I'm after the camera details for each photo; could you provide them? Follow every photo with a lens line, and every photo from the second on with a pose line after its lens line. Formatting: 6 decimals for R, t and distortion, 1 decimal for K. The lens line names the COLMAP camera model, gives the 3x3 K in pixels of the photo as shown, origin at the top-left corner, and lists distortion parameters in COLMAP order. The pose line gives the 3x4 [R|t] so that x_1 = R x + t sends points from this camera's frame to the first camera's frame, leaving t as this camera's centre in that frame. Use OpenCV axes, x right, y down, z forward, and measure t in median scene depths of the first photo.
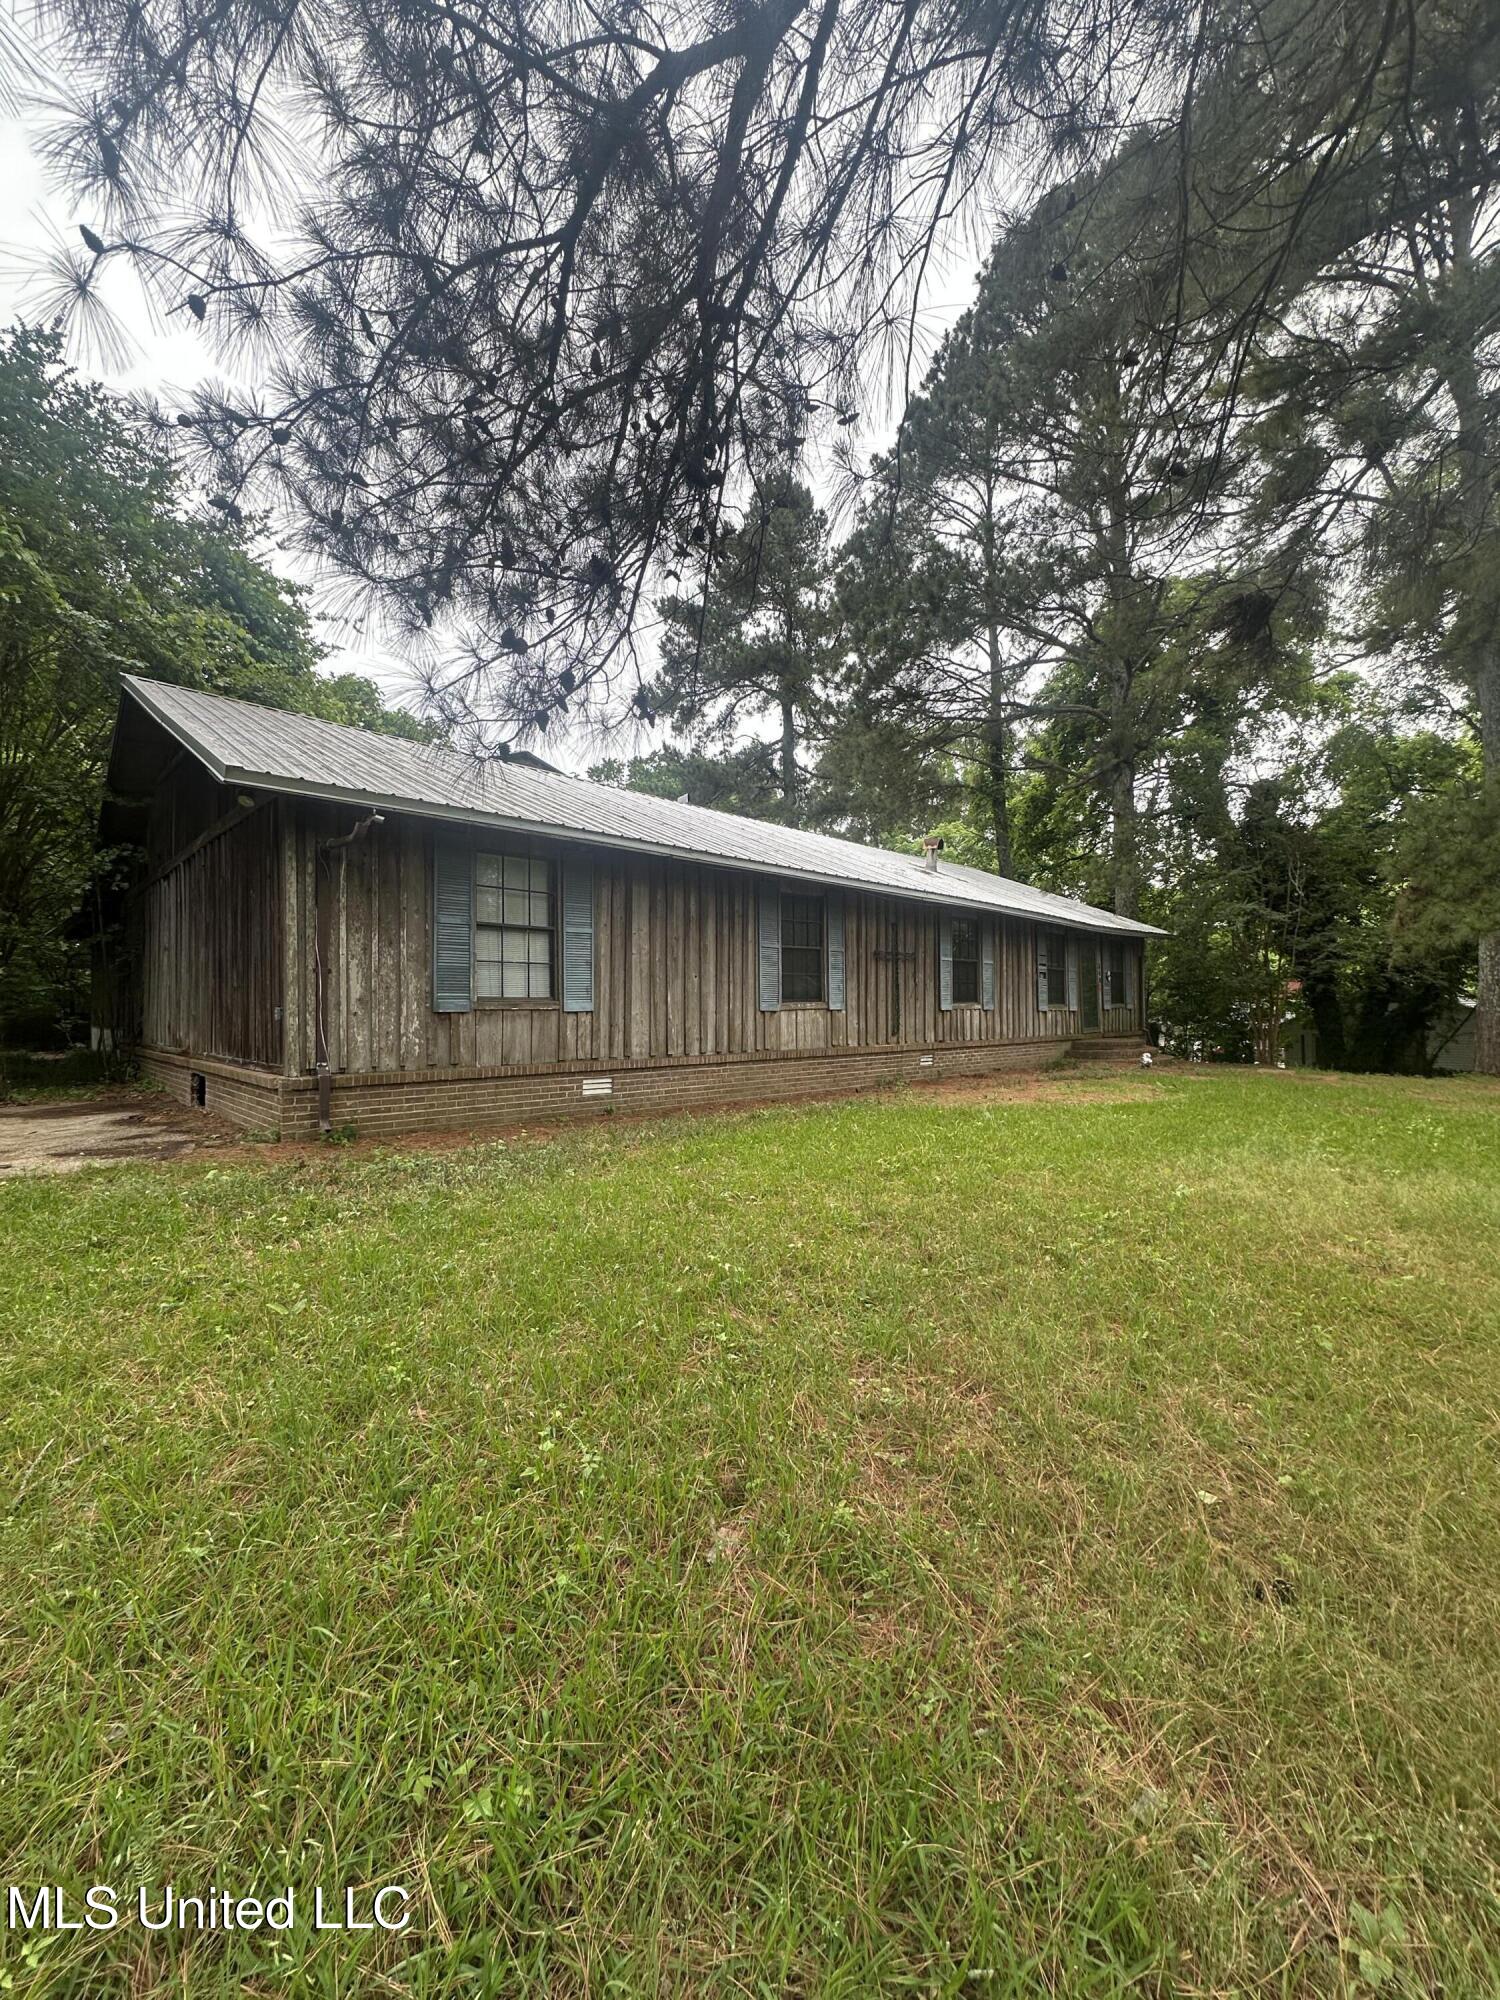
lens RADIAL K [[803.3, 0, 757.0], [0, 803.3, 1002.5], [0, 0, 1]] dist [-0.002373, 0.000073]
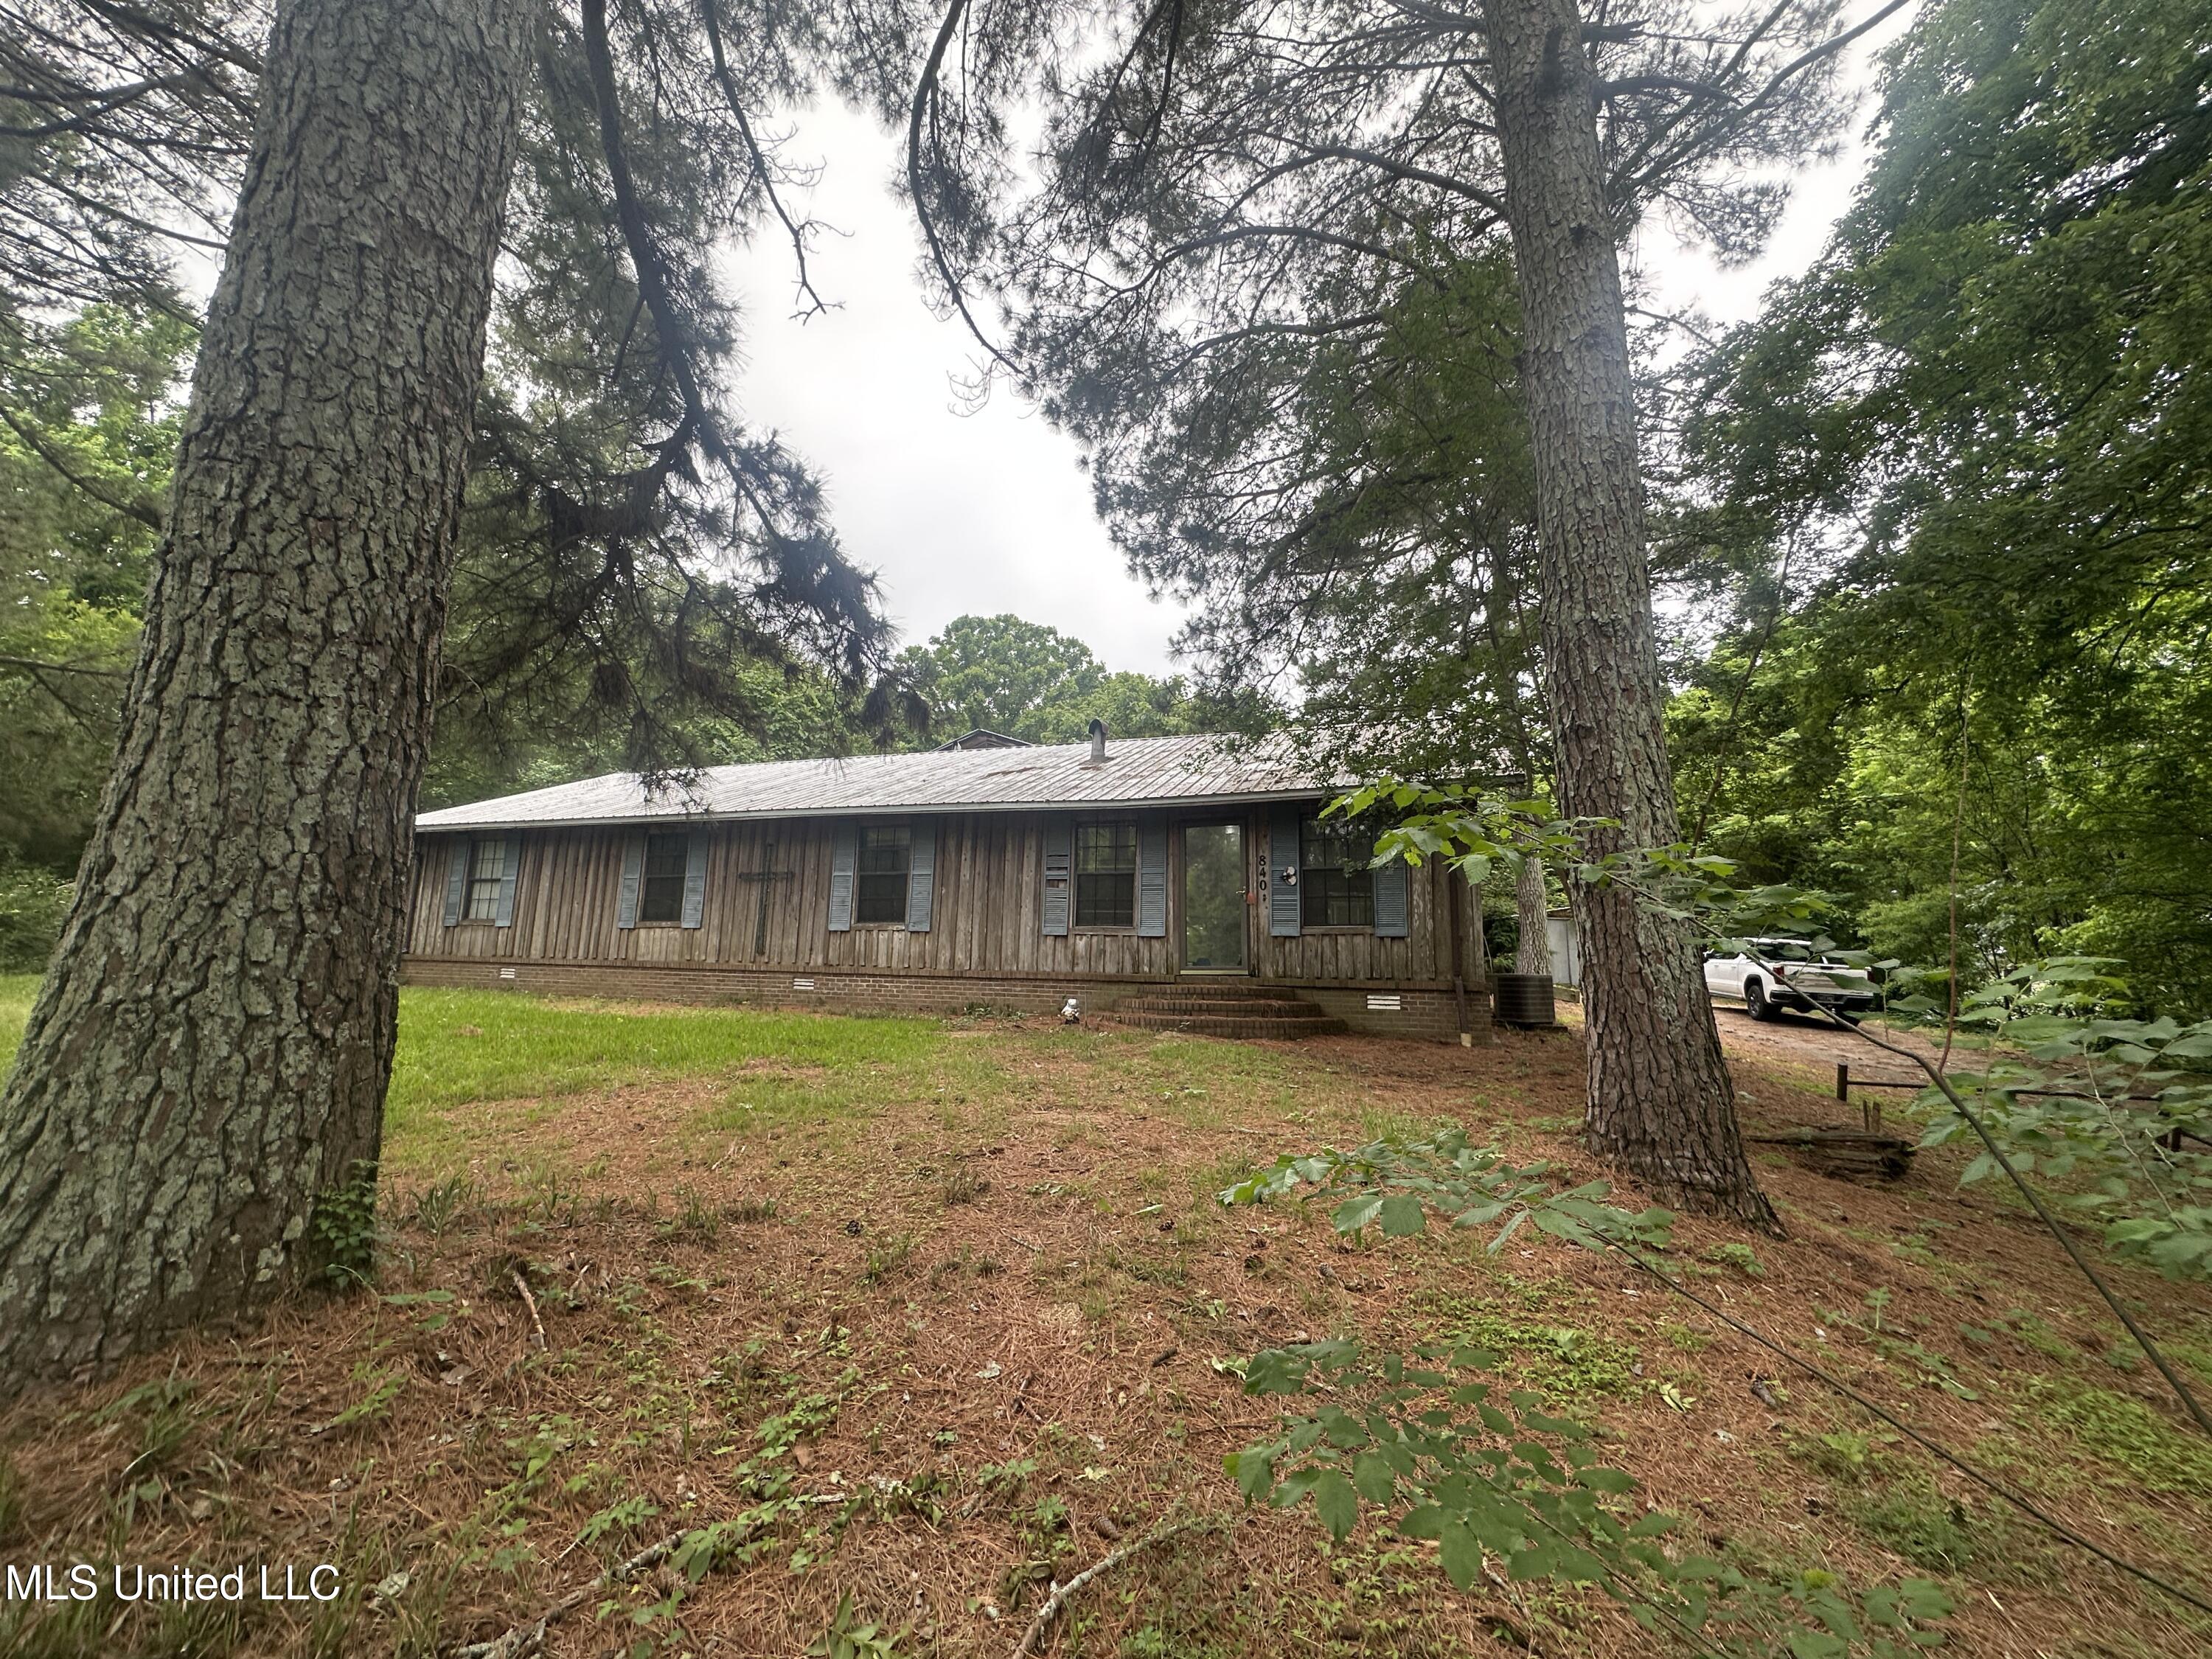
lens RADIAL K [[888.4, 0, 1106.0], [0, 888.4, 830.6], [0, 0, 1]] dist [-0.002373, 0.000073]
pose [[0.419866, -0.096376, -0.902455, 1.545737], [-0.000925, 0.994300, -0.106614, 0.005525], [0.907586, 0.045598, 0.417383, 1.044444]]
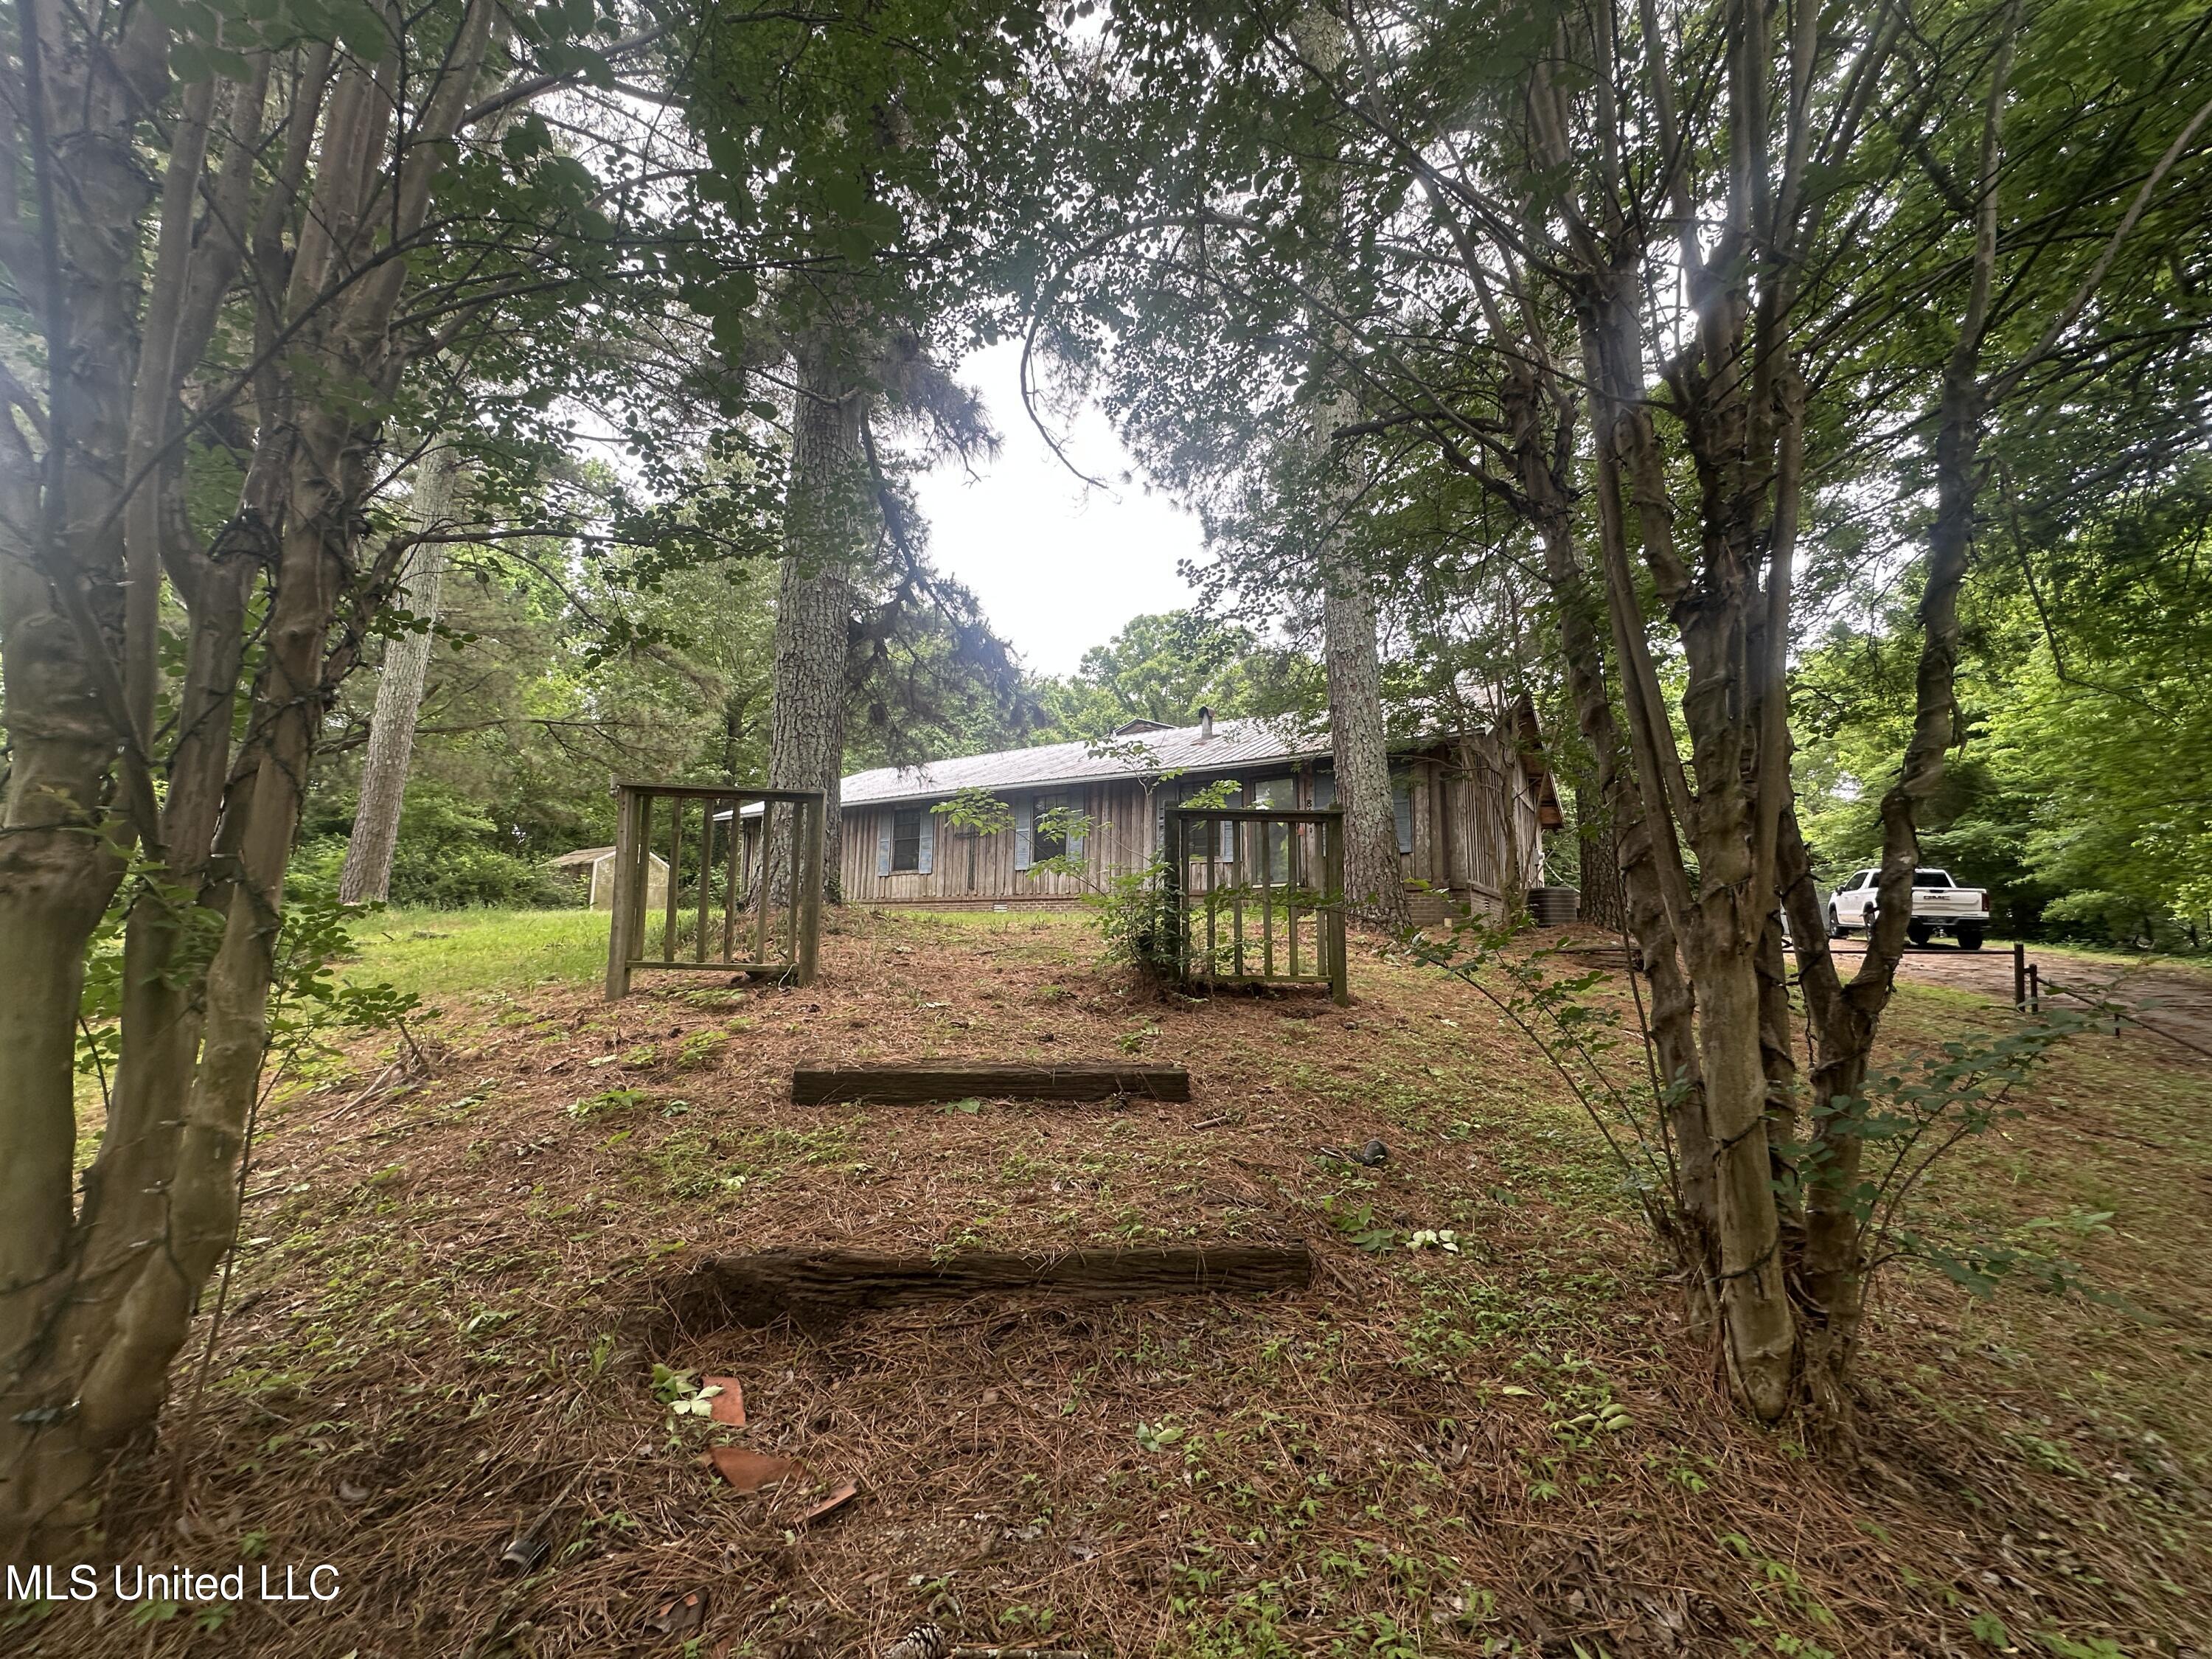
lens RADIAL K [[888.4, 0, 1106.4], [0, 888.4, 833.4], [0, 0, 1]] dist [-0.002373, 0.000073]
pose [[0.196062, -0.089296, -0.976517, 2.003976], [0.019900, 0.996002, -0.087082, 0.095084], [0.980390, -0.002359, 0.197055, 1.047465]]
